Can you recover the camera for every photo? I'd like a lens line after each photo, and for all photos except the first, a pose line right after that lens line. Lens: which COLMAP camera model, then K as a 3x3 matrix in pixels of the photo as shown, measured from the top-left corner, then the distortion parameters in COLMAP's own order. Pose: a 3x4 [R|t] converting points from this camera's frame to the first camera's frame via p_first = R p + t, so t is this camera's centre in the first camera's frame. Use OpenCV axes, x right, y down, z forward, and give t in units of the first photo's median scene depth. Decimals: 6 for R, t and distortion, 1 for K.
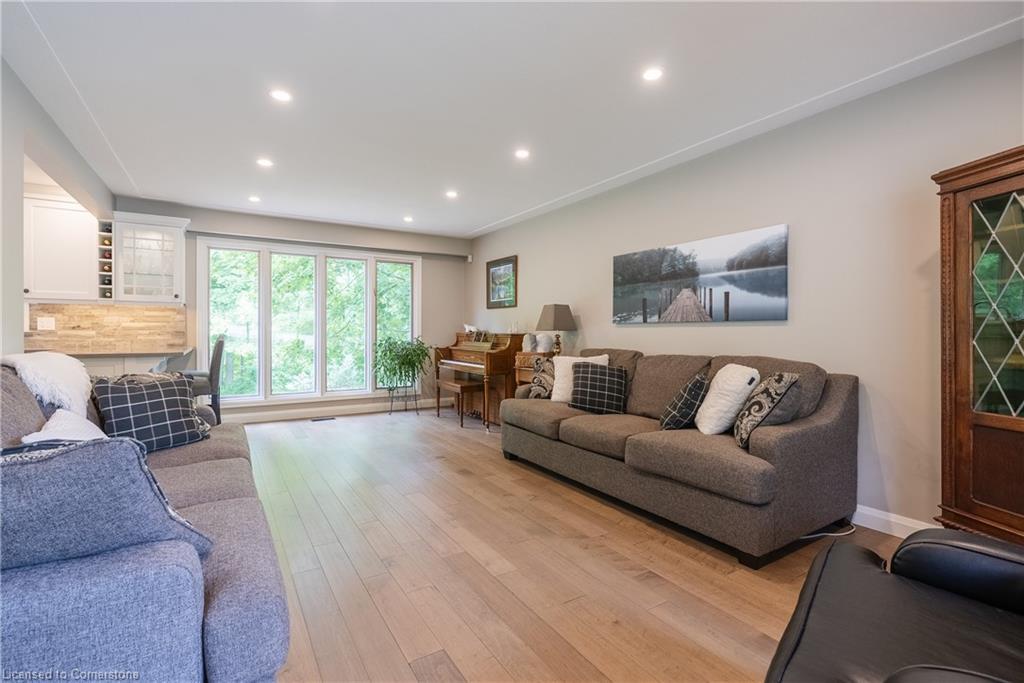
lens RADIAL K [[470.8, 0, 504.3], [0, 470.8, 334.6], [0, 0, 1]] dist [-0.019486, 0.000028]
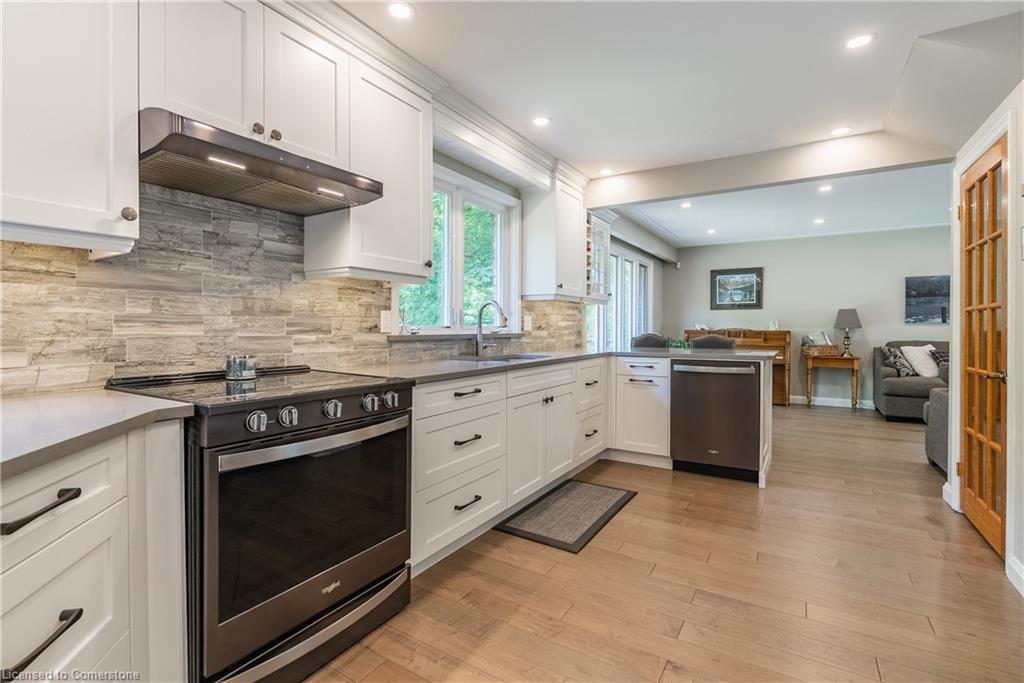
lens RADIAL K [[470.8, 0, 504.3], [0, 470.8, 334.6], [0, 0, 1]] dist [-0.019486, 0.000028]
pose [[0.901031, -0.010933, 0.433617, -1.582598], [0.007406, 0.999924, 0.009821, -0.012670], [-0.433691, -0.005638, 0.901044, 0.261108]]
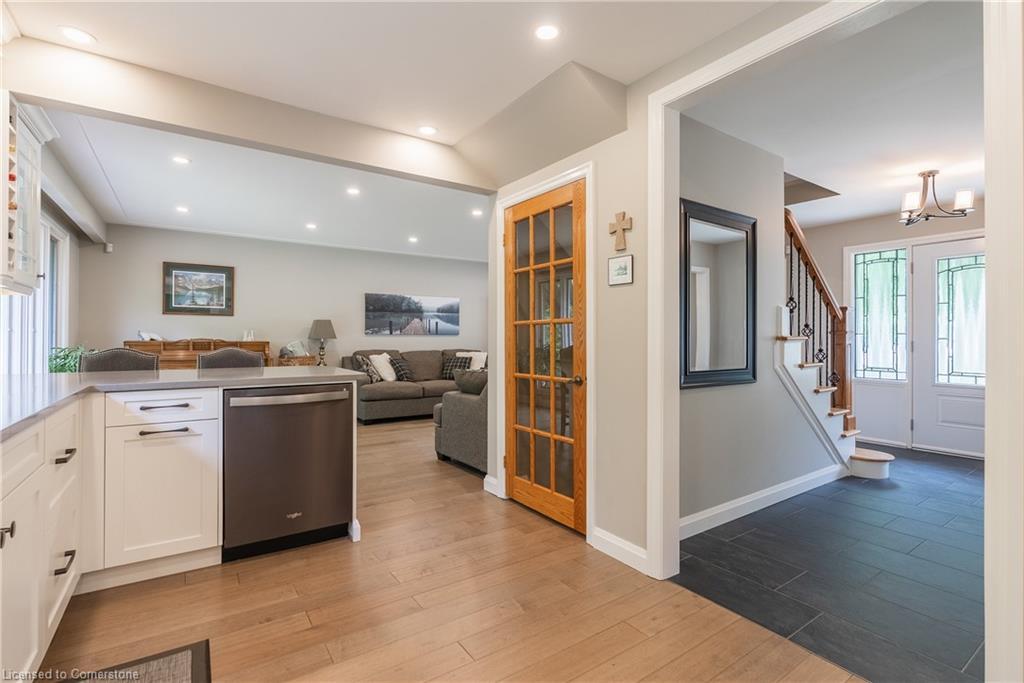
lens RADIAL K [[471.6, 0, 508.4], [0, 471.6, 336.8], [0, 0, 1]] dist [-0.003054, 0.000151]
pose [[-0.043061, -0.001520, 0.999071, -1.488510], [0.003713, 0.999992, 0.001681, -0.016968], [-0.999066, 0.003782, -0.043055, 0.608665]]
